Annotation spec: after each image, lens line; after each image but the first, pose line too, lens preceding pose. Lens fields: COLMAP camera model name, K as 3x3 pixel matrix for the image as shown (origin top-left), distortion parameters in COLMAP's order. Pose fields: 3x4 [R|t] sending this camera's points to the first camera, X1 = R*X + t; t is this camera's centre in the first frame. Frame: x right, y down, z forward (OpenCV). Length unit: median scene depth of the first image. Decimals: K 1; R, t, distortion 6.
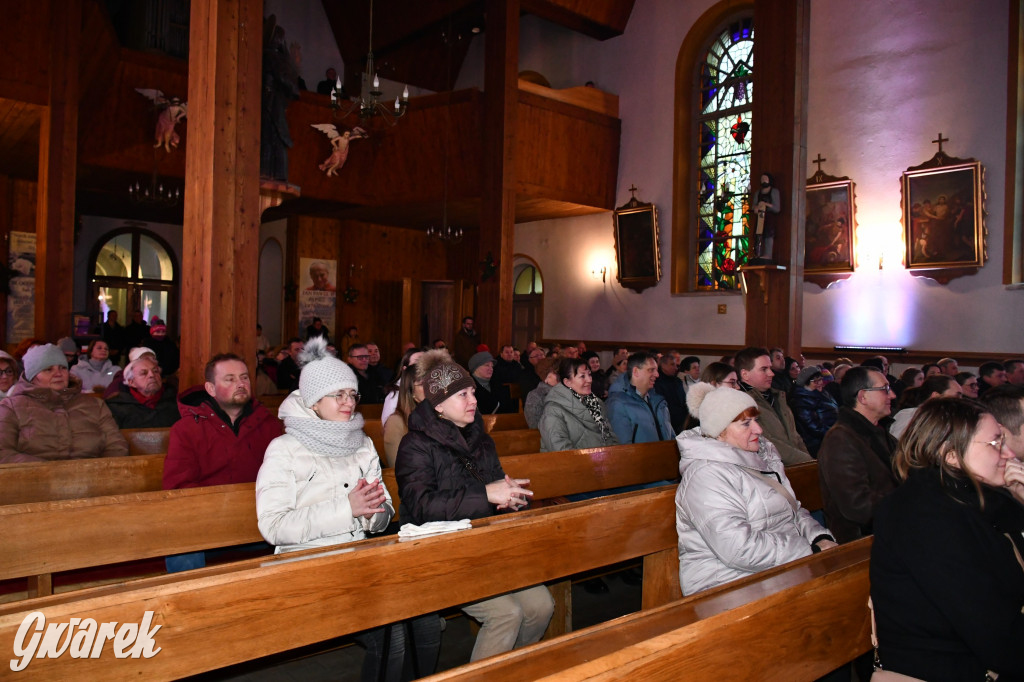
lens RADIAL K [[777.4, 0, 497.0], [0, 777.4, 341.6], [0, 0, 1]] dist [-0.024320, -0.006814]
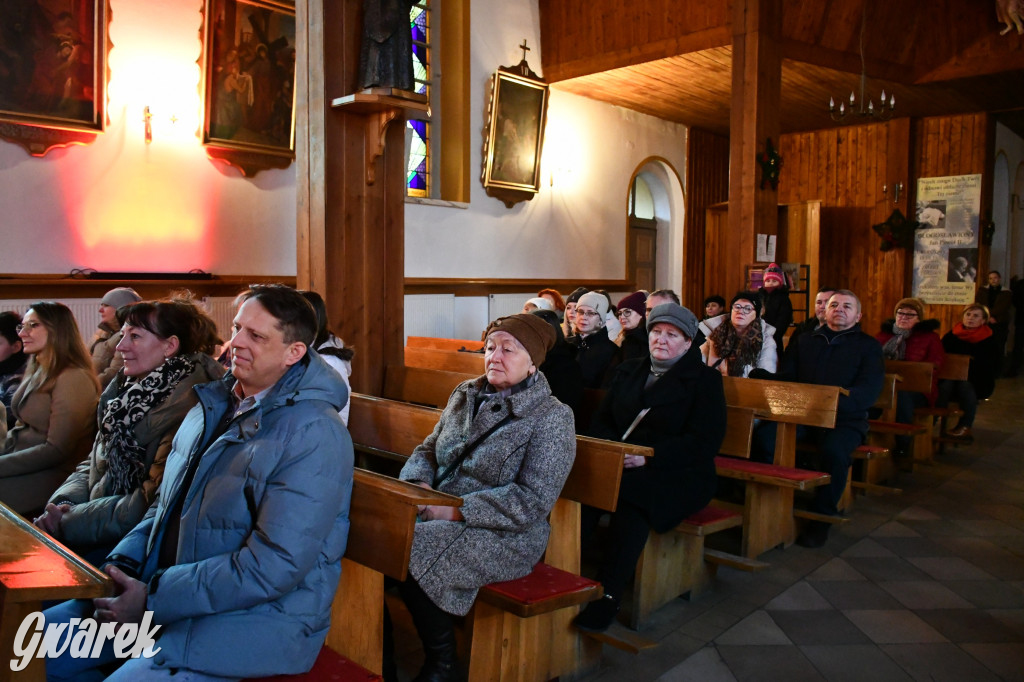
lens RADIAL K [[782.7, 0, 496.2], [0, 782.7, 341.0], [0, 0, 1]] dist [-0.019373, 0.002557]
pose [[0.119098, 0.045547, -0.991837, 0.217707], [-0.007436, 0.998960, 0.044981, 0.008571], [0.992855, 0.002018, 0.119313, 0.398290]]
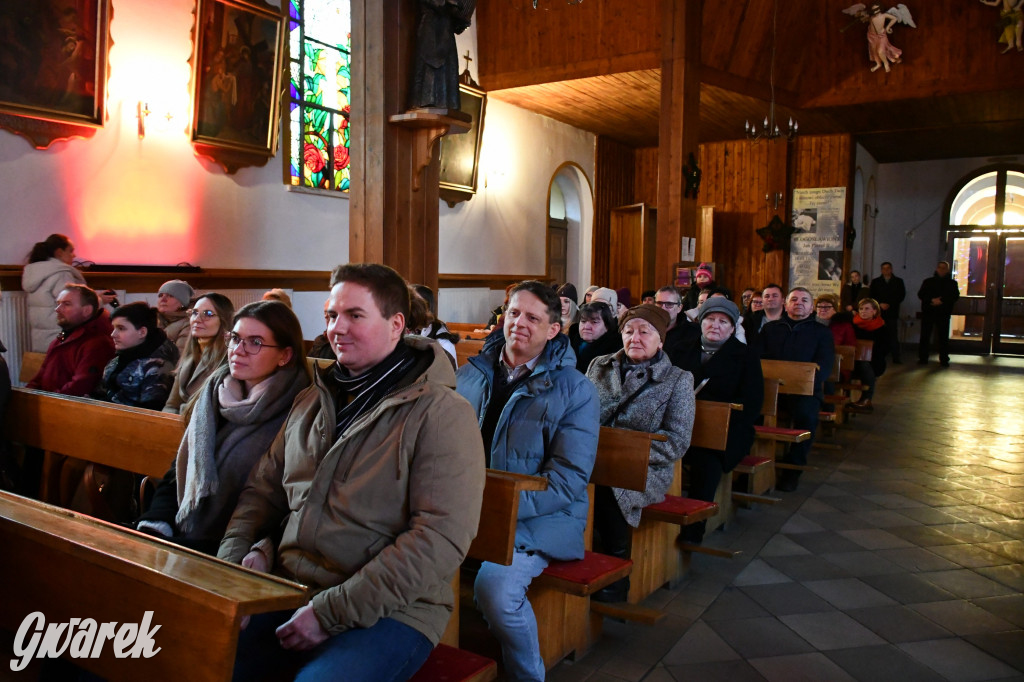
lens RADIAL K [[782.7, 0, 496.2], [0, 782.7, 341.0], [0, 0, 1]] dist [-0.019373, 0.002557]
pose [[0.294427, 0.052155, -0.954250, 0.252948], [-0.011229, 0.998630, 0.051116, 0.009888], [0.955608, -0.004335, 0.294609, 0.309501]]
